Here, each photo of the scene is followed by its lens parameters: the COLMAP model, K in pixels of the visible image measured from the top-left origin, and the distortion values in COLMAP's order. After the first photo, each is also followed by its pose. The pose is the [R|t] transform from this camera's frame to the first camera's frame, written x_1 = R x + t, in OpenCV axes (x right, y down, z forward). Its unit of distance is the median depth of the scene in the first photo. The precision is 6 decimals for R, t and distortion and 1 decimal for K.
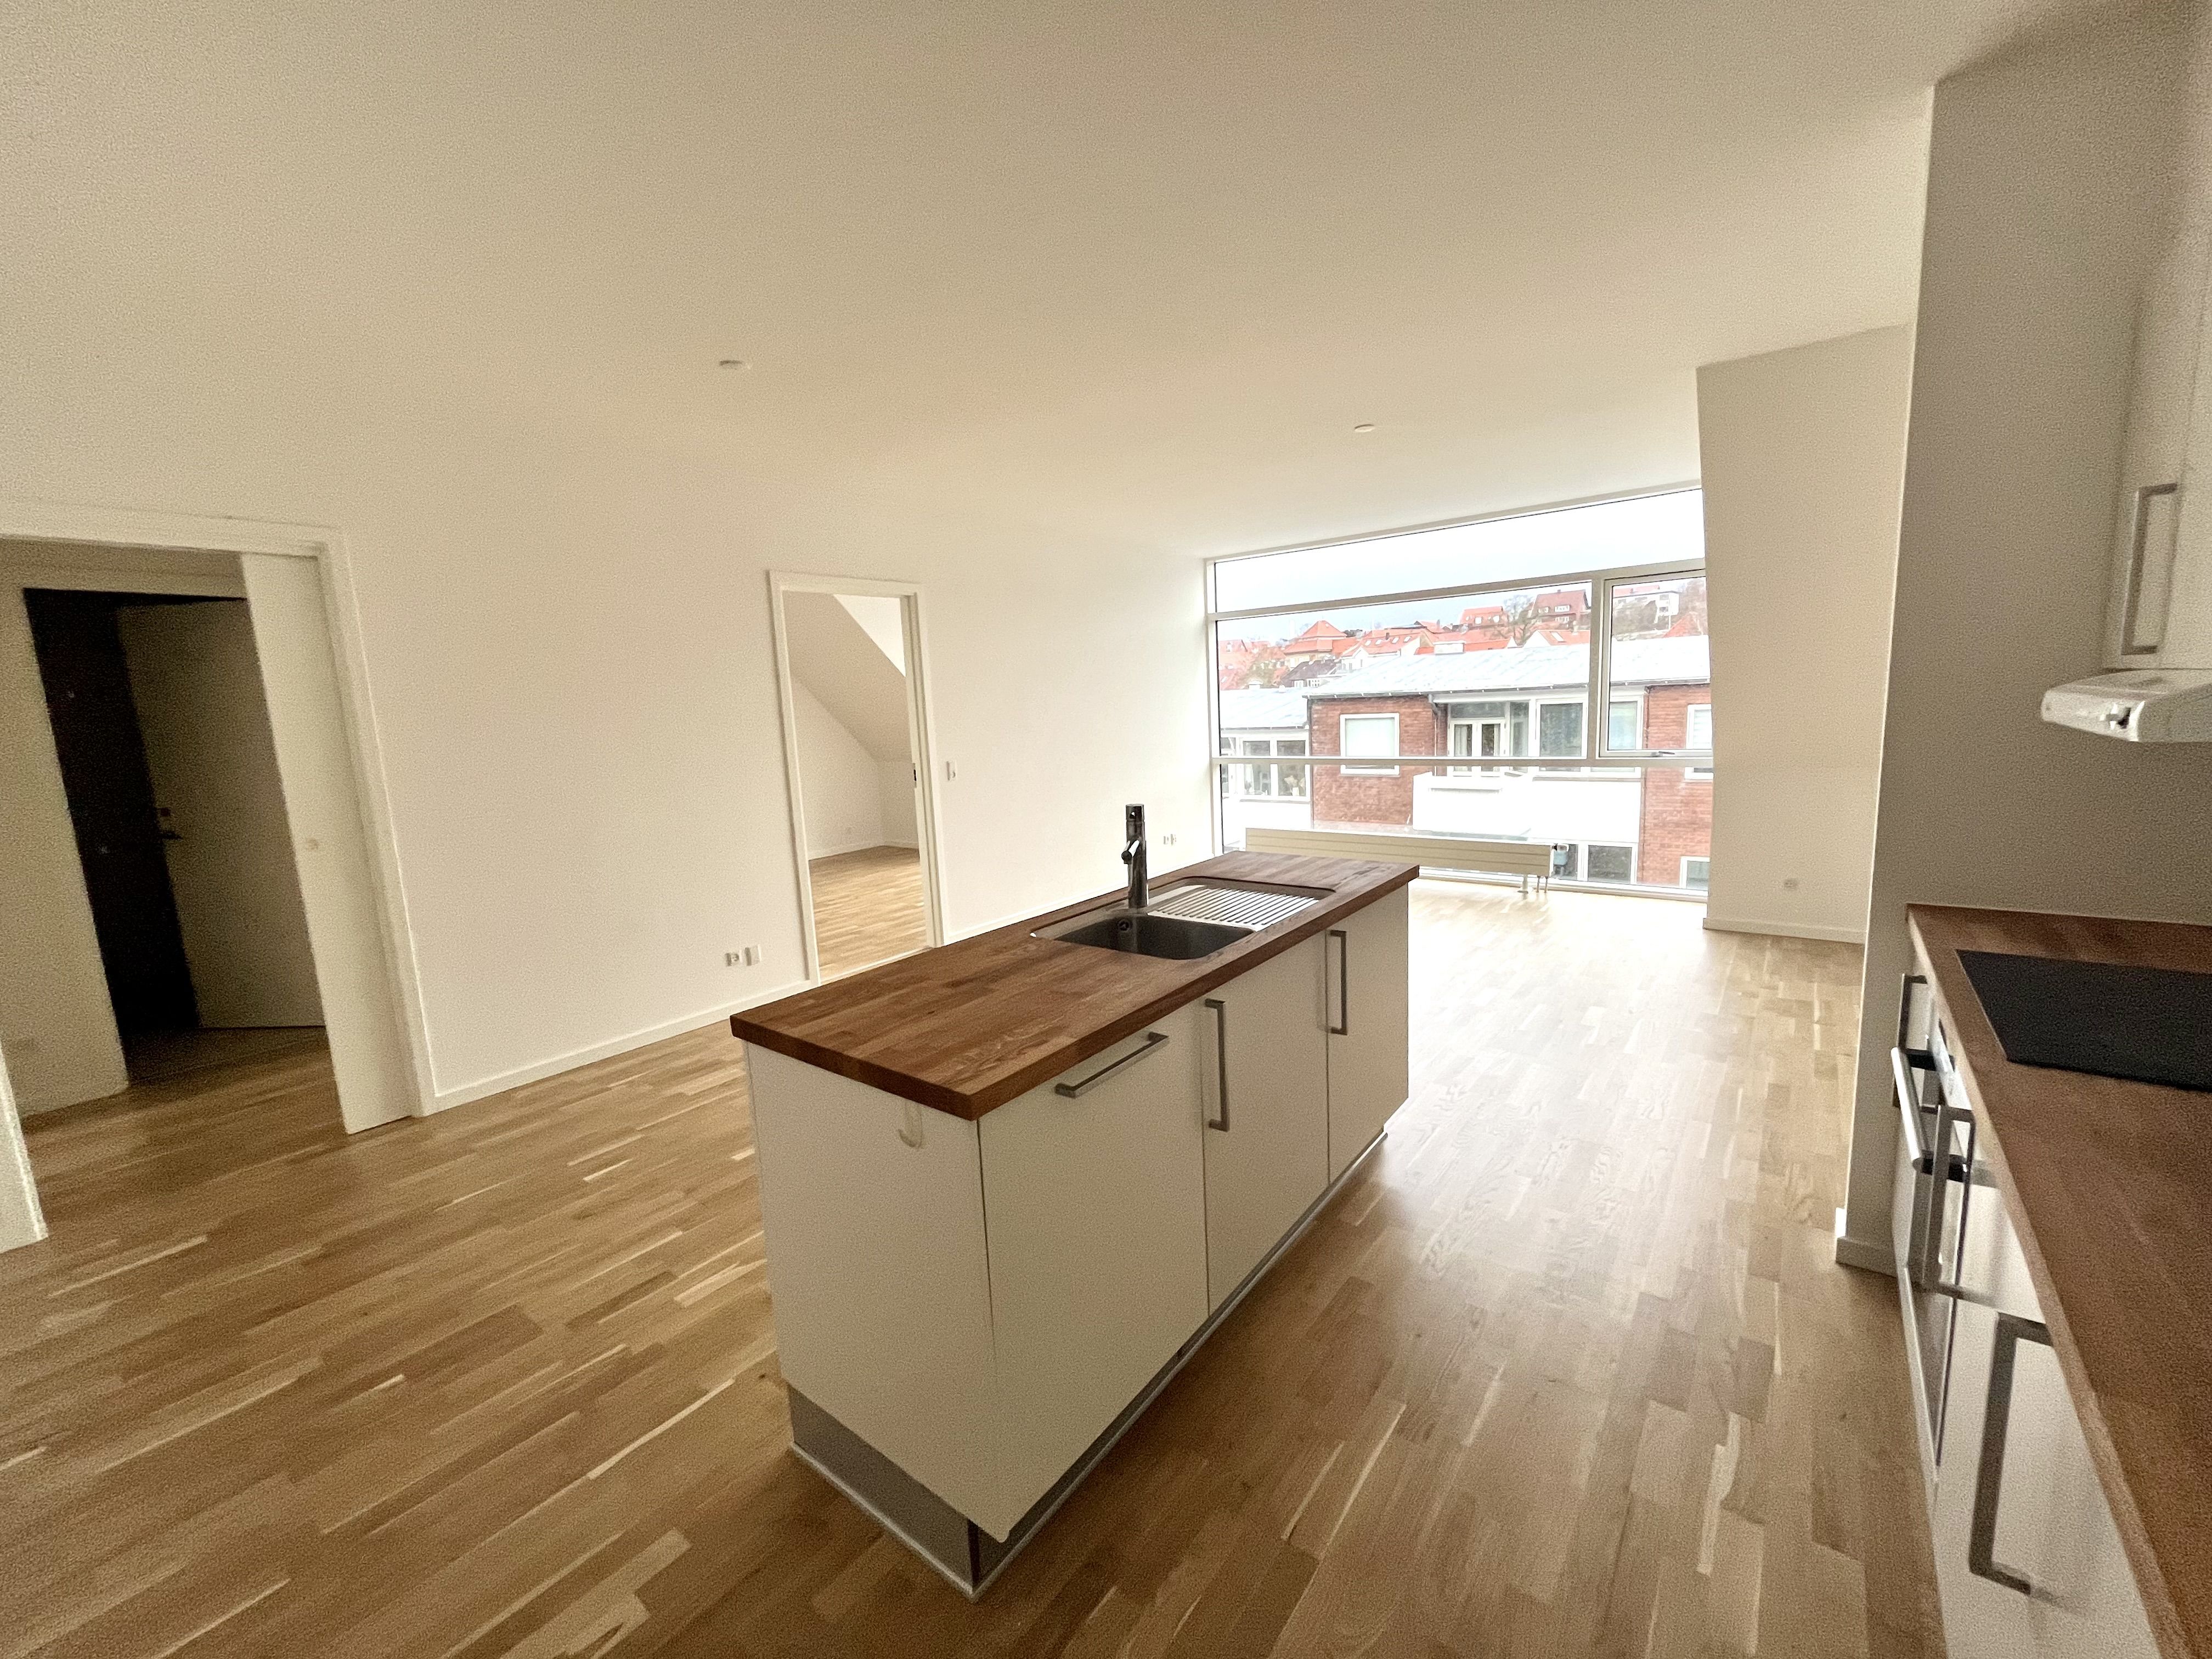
lens RADIAL K [[916.1, 0, 1160.7], [0, 916.1, 831.2], [0, 0, 1]] dist [-0.001627, -0.000834]
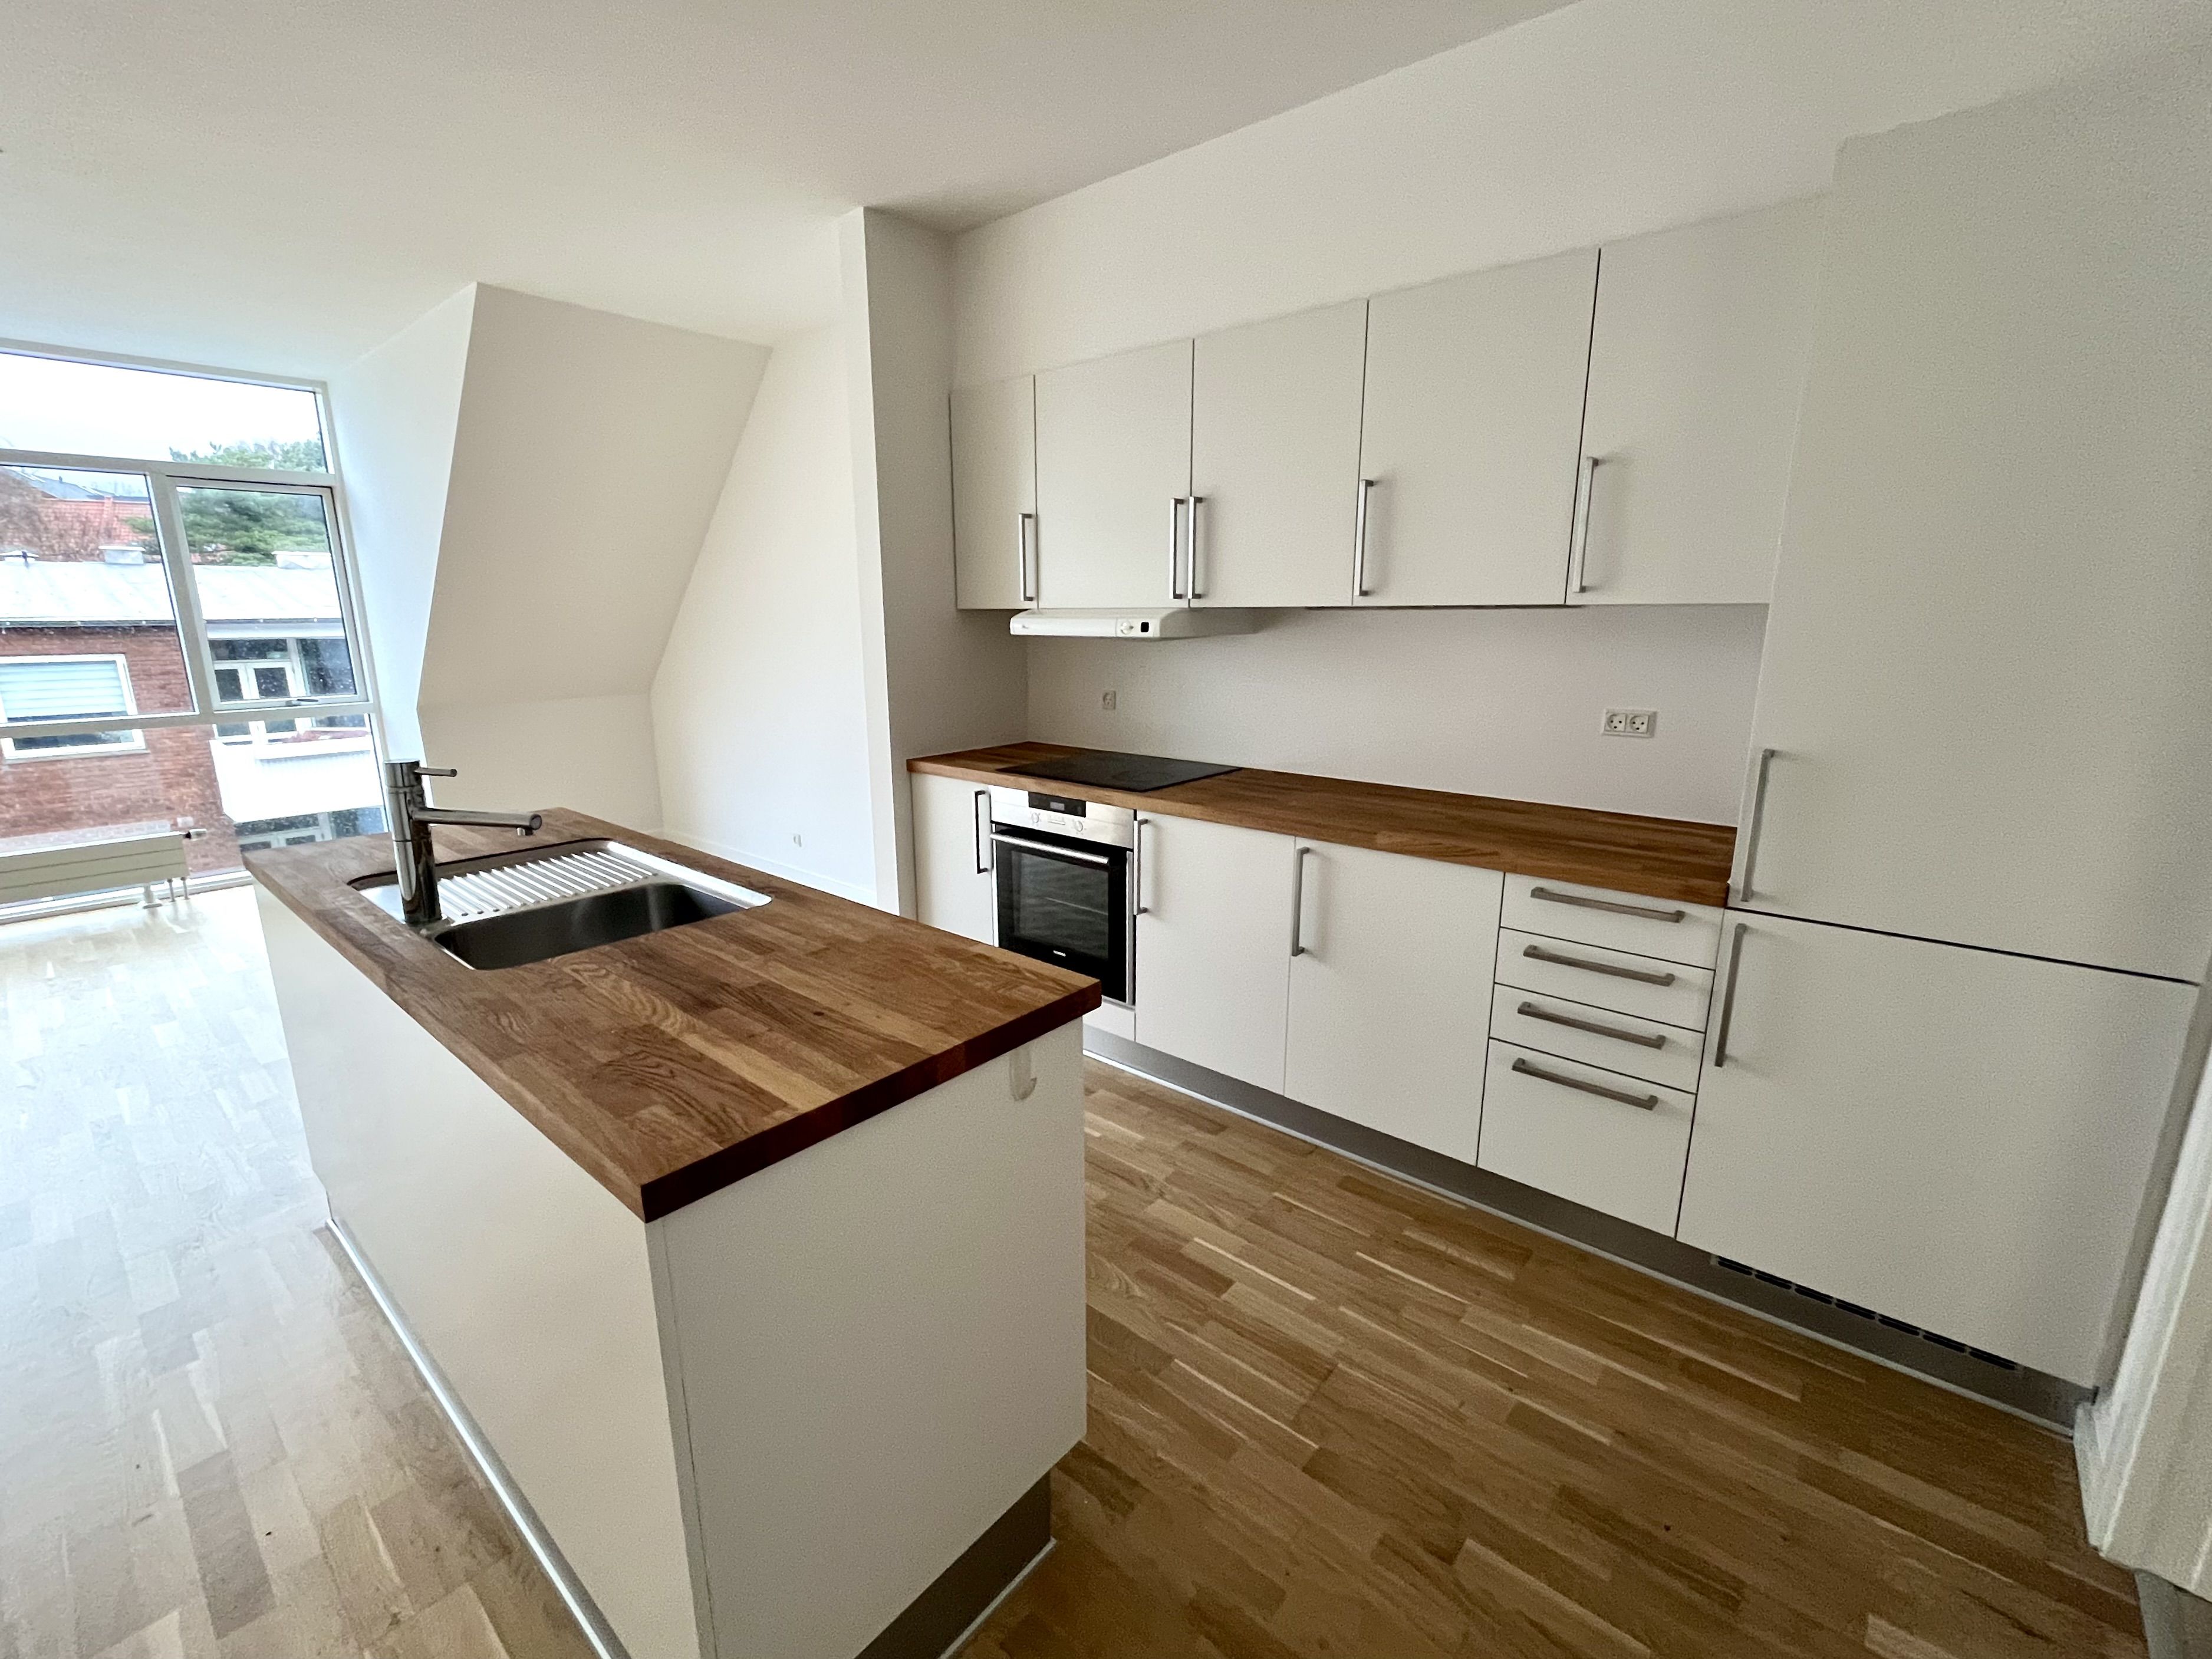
lens RADIAL K [[916.1, 0, 1116.7], [0, 916.1, 822.1], [0, 0, 1]] dist [-0.001627, -0.000834]
pose [[0.066354, -0.178707, 0.981662, -0.349463], [0.144172, 0.975224, 0.167790, -0.012934], [-0.987325, 0.130395, 0.090475, 0.264582]]
